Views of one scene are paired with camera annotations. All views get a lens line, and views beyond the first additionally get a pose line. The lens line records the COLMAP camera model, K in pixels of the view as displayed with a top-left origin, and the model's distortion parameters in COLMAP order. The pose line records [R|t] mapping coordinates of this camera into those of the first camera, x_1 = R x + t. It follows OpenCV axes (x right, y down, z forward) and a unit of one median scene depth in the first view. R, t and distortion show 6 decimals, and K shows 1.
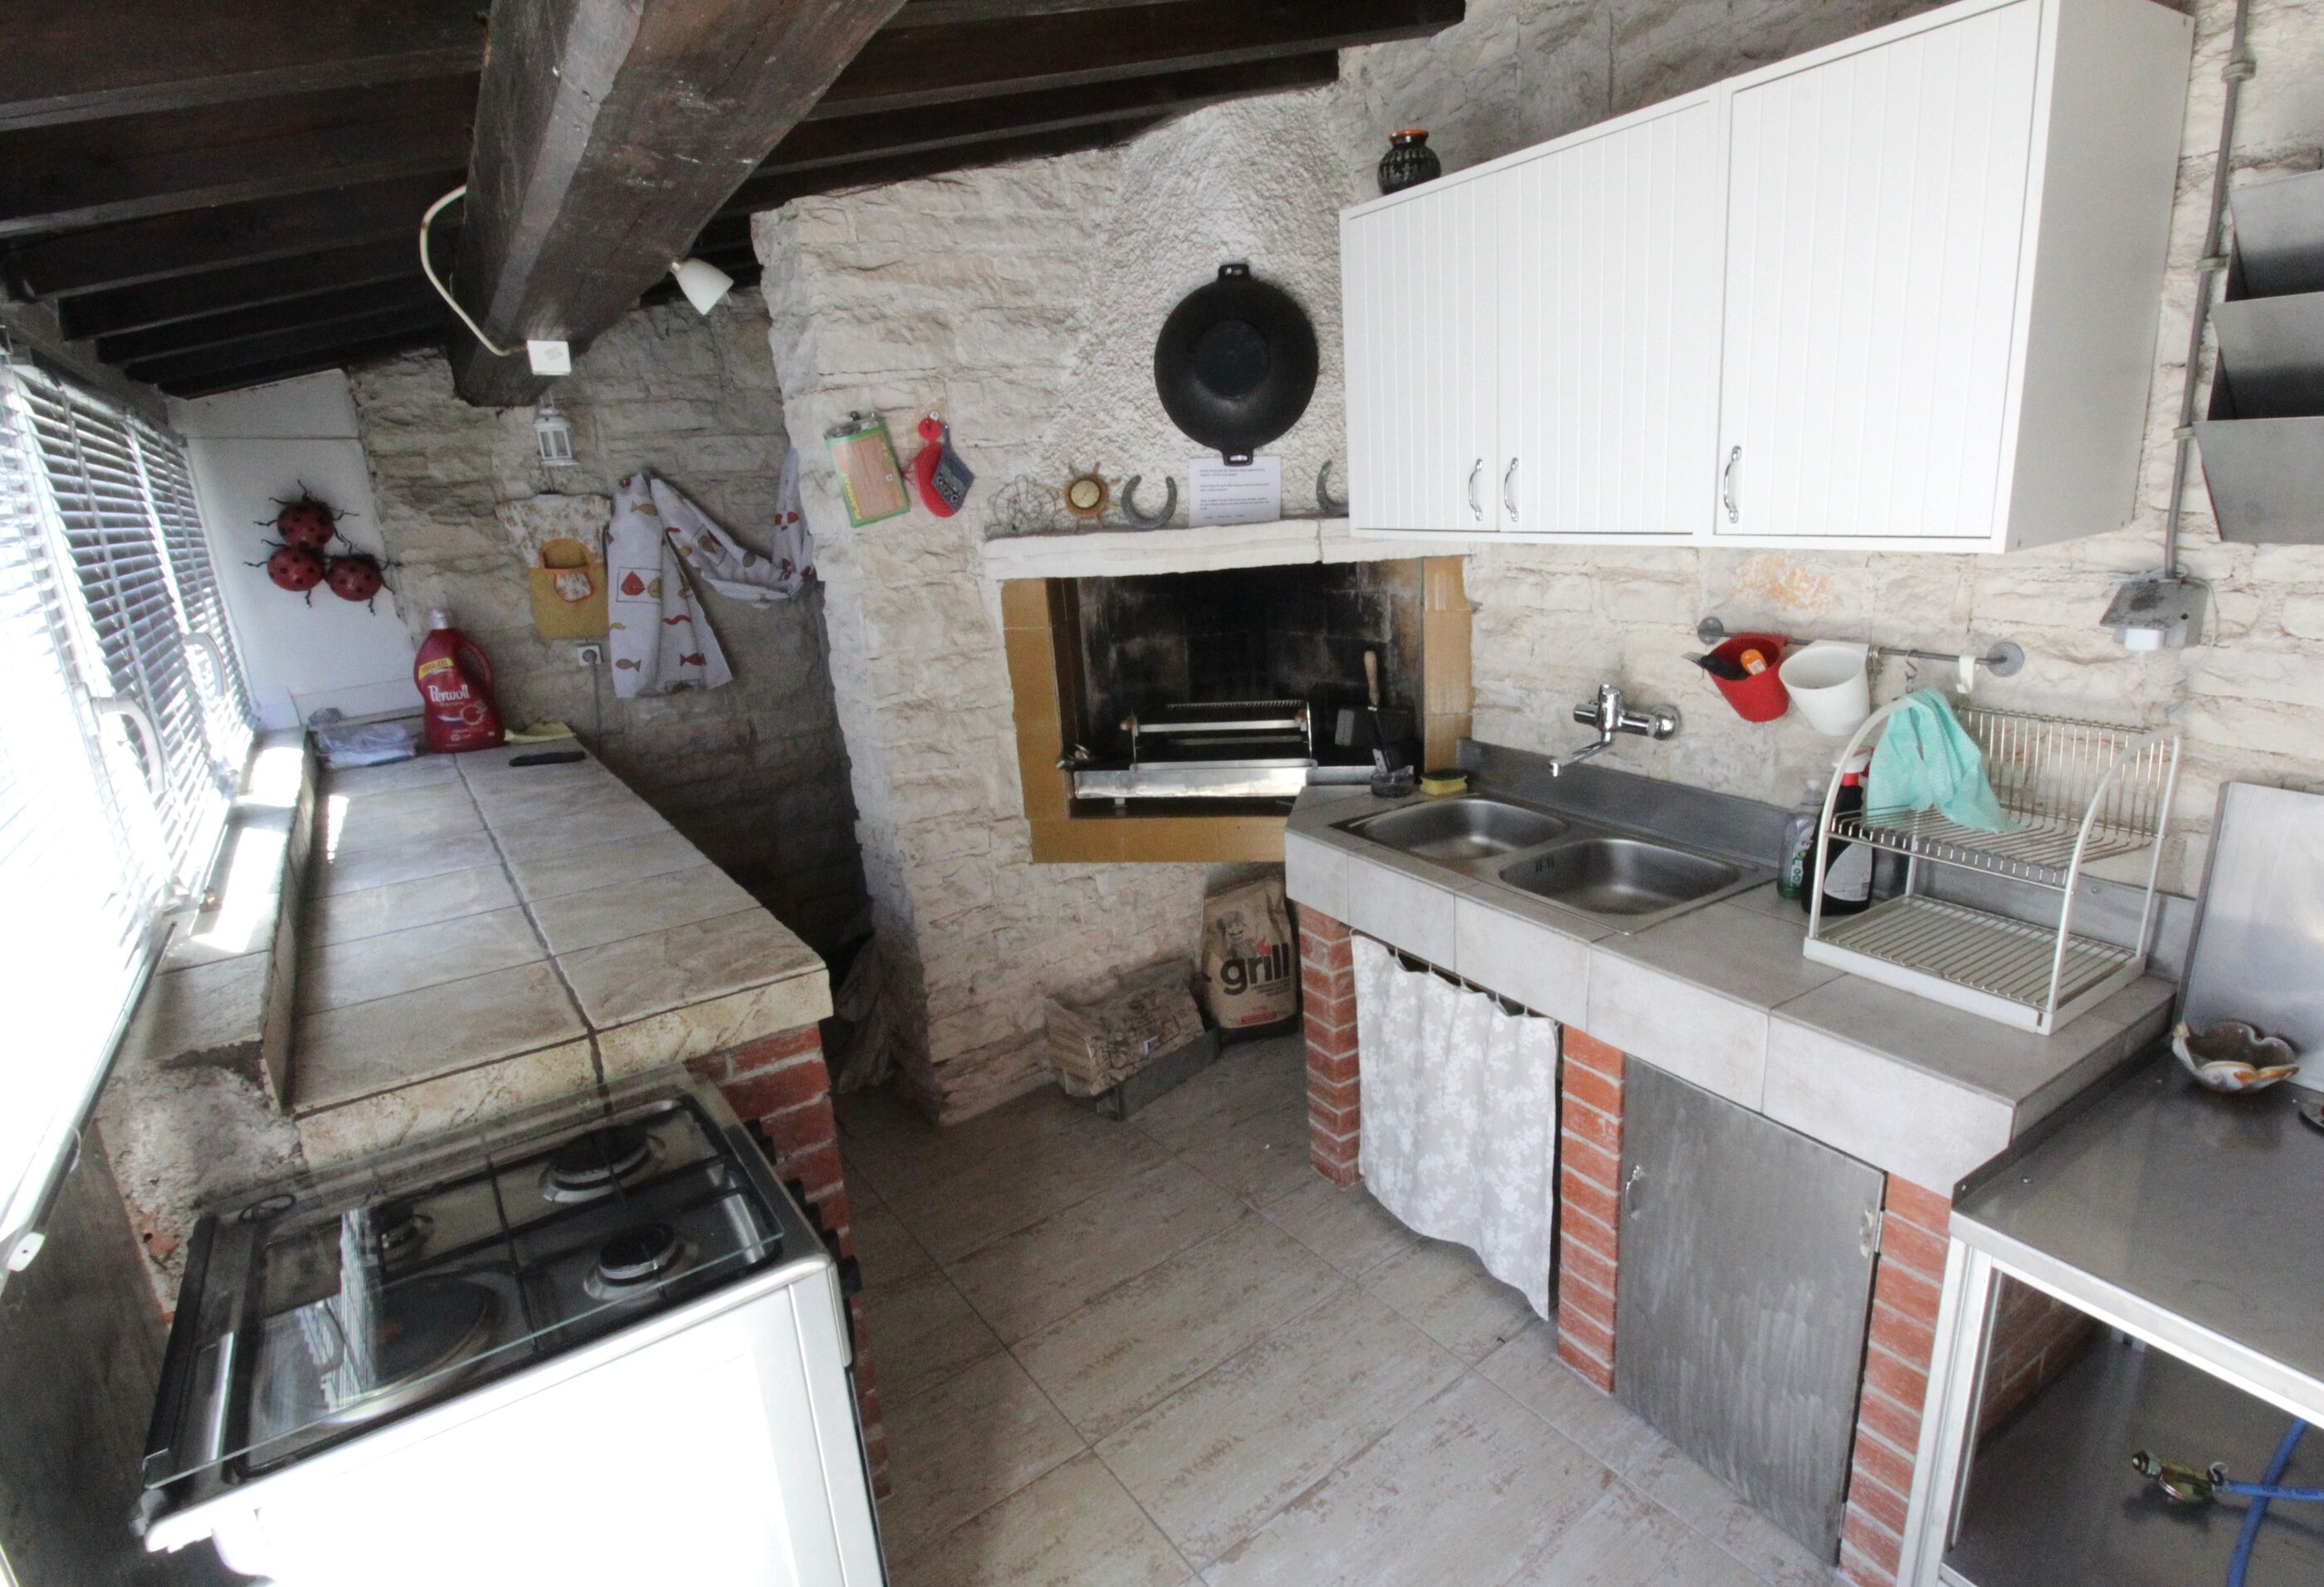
lens RADIAL K [[1201.5, 0, 1165.3], [0, 1201.5, 780.8], [0, 0, 1]] dist [-0.004765, -0.001623]
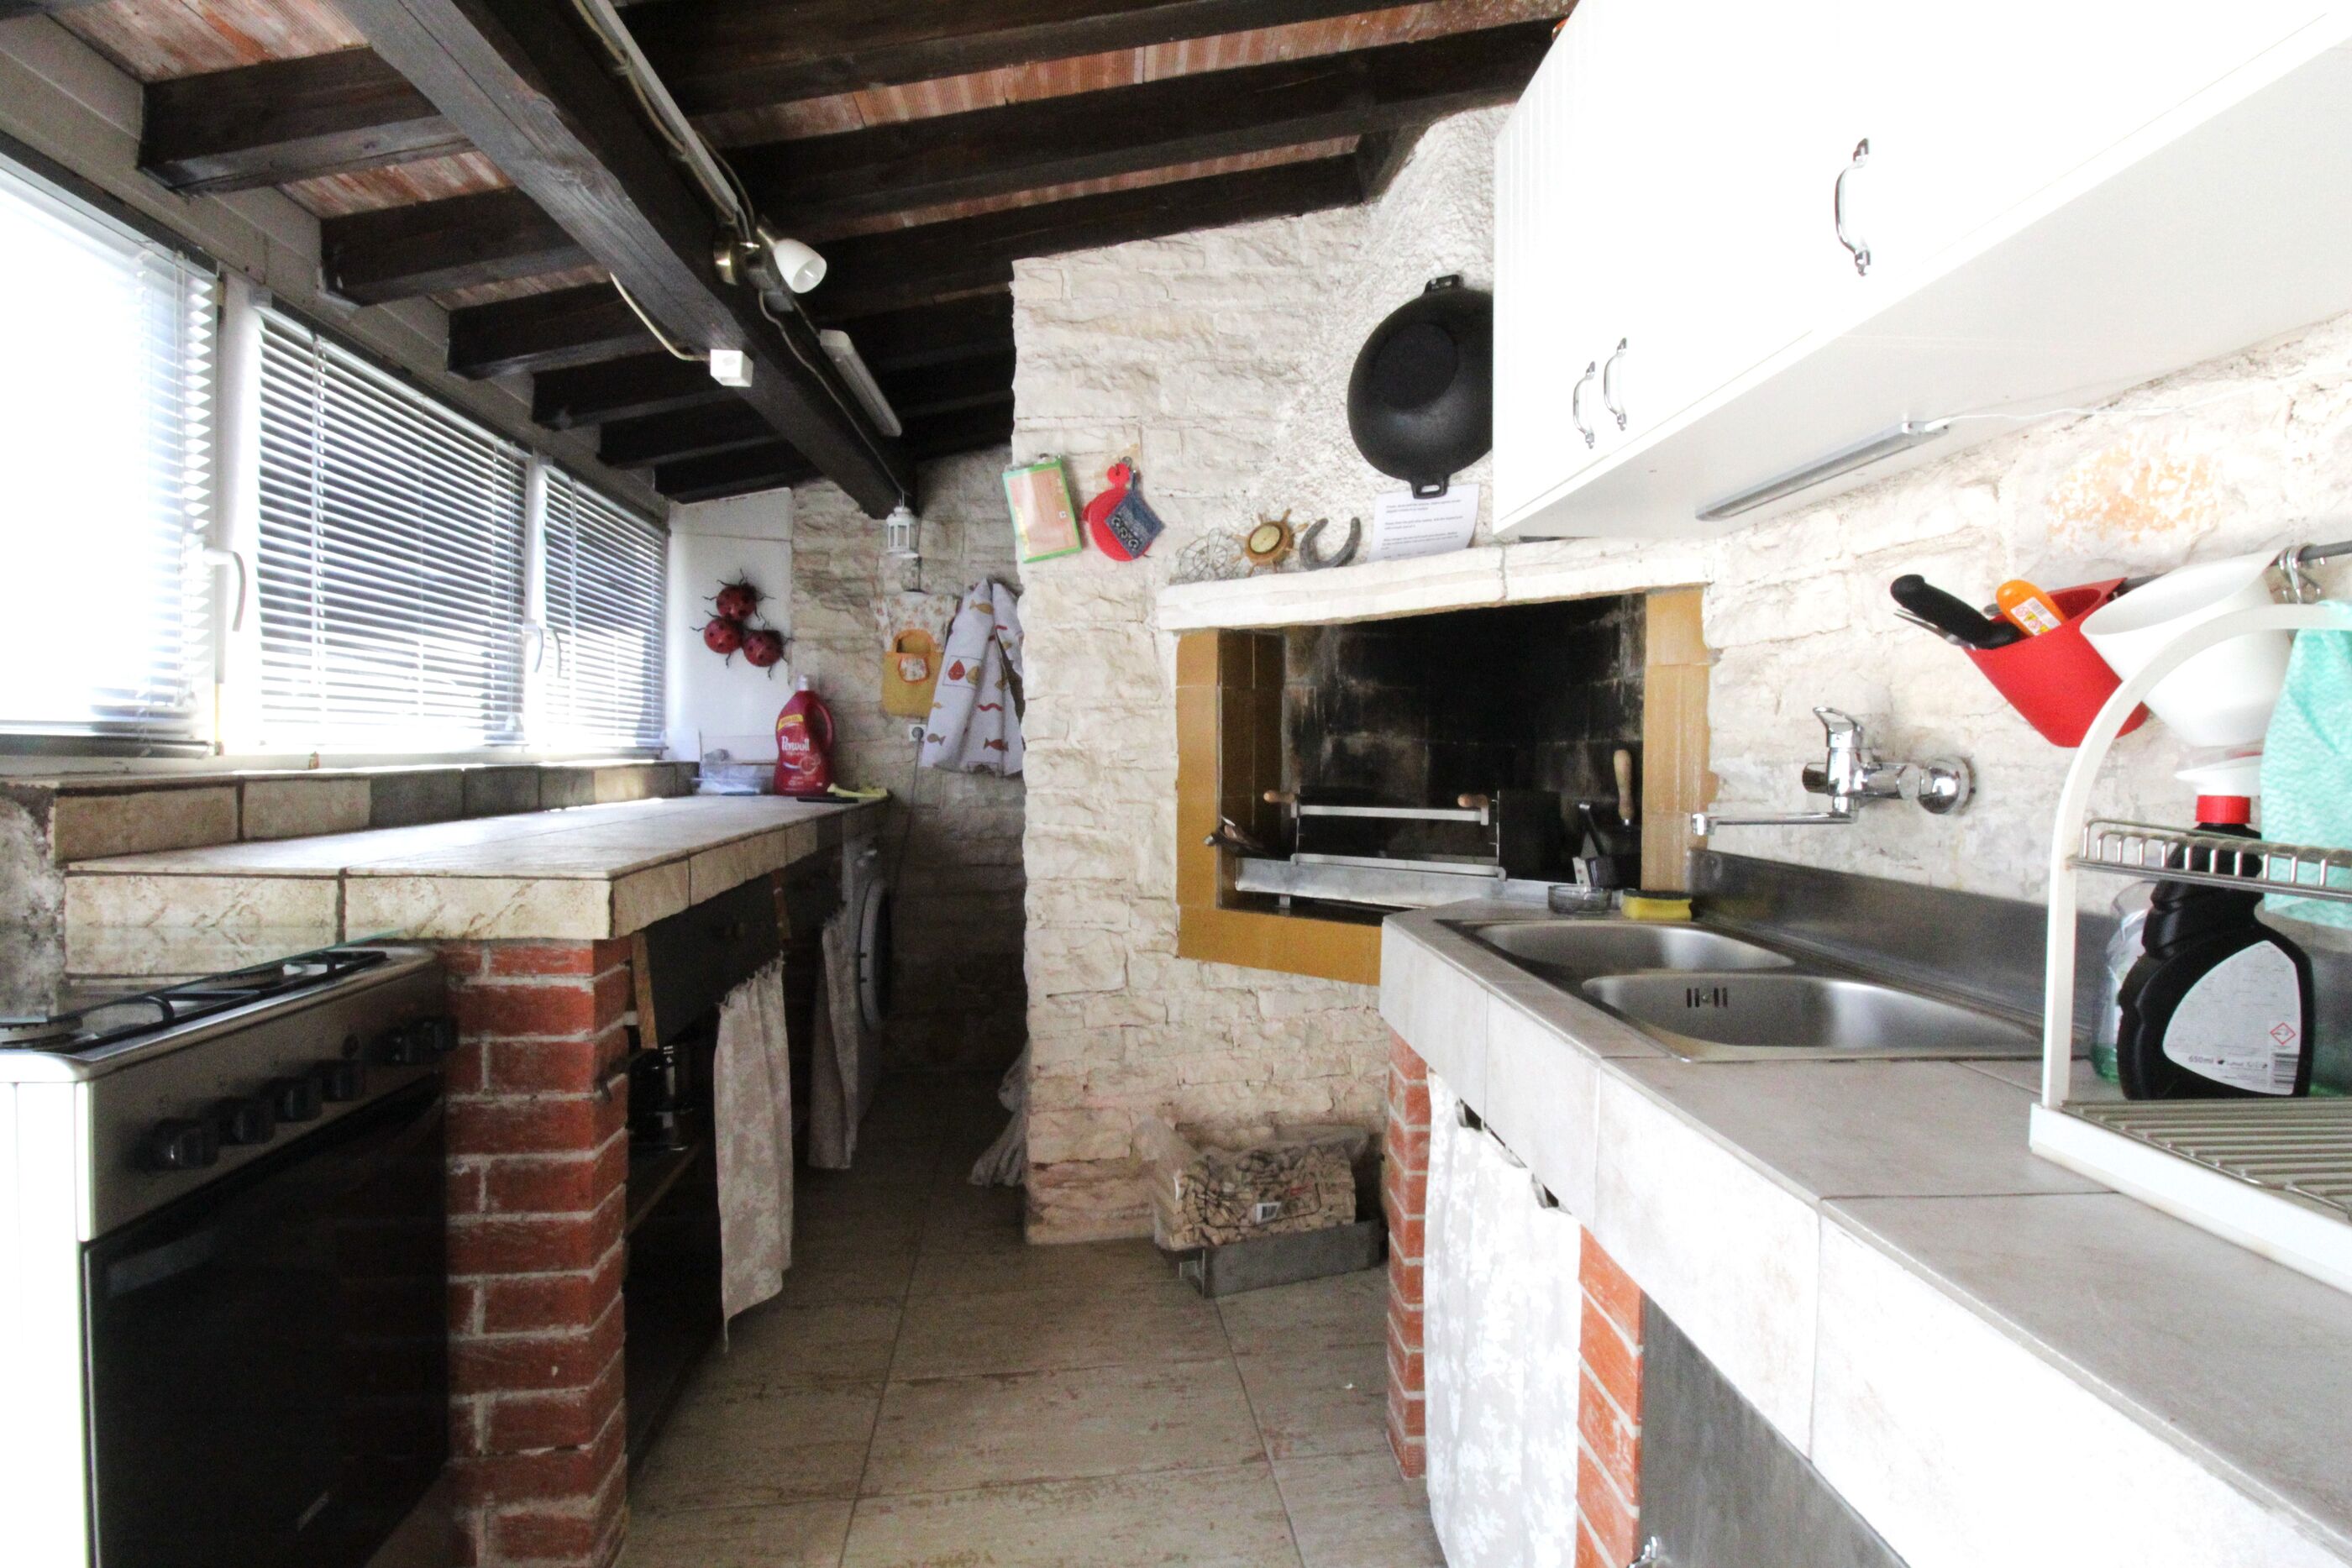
lens RADIAL K [[1095.1, 0, 1195.9], [0, 1095.1, 780.6], [0, 0, 1]] dist [-0.000029, -0.011061]
pose [[0.869799, 0.075395, -0.487611, 0.297222], [-0.188696, 0.963960, -0.187548, 0.098210], [0.455898, 0.255139, 0.852679, 0.316586]]
